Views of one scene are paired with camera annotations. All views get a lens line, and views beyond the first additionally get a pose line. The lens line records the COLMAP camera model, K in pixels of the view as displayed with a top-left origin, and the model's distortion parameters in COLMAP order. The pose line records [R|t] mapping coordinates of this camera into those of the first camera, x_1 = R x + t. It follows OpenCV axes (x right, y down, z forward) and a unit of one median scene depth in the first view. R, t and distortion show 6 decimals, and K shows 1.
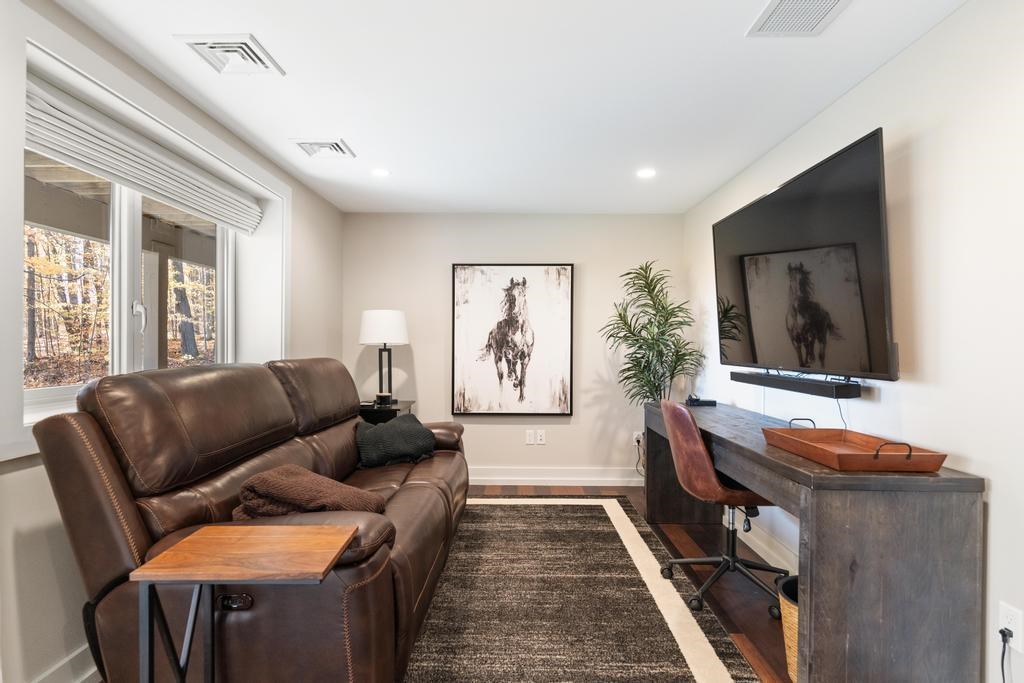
lens RADIAL K [[537.8, 0, 512.0], [0, 537.8, 341.5], [0, 0, 1]] dist [-0.002856, 0.001546]
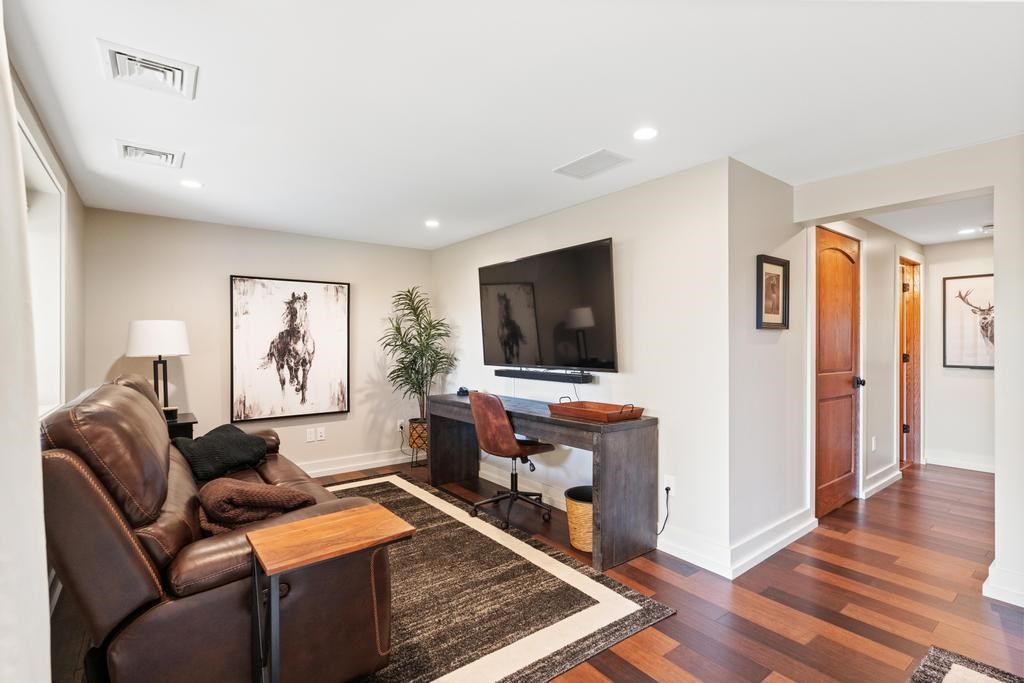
lens RADIAL K [[471.9, 0, 512.0], [0, 471.9, 341.5], [0, 0, 1]] dist [-0.002723, -0.000418]
pose [[0.793806, -0.007153, 0.608130, -0.243357], [0.007427, 0.999970, 0.002067, -0.017189], [-0.608126, 0.002876, 0.793835, -0.037470]]
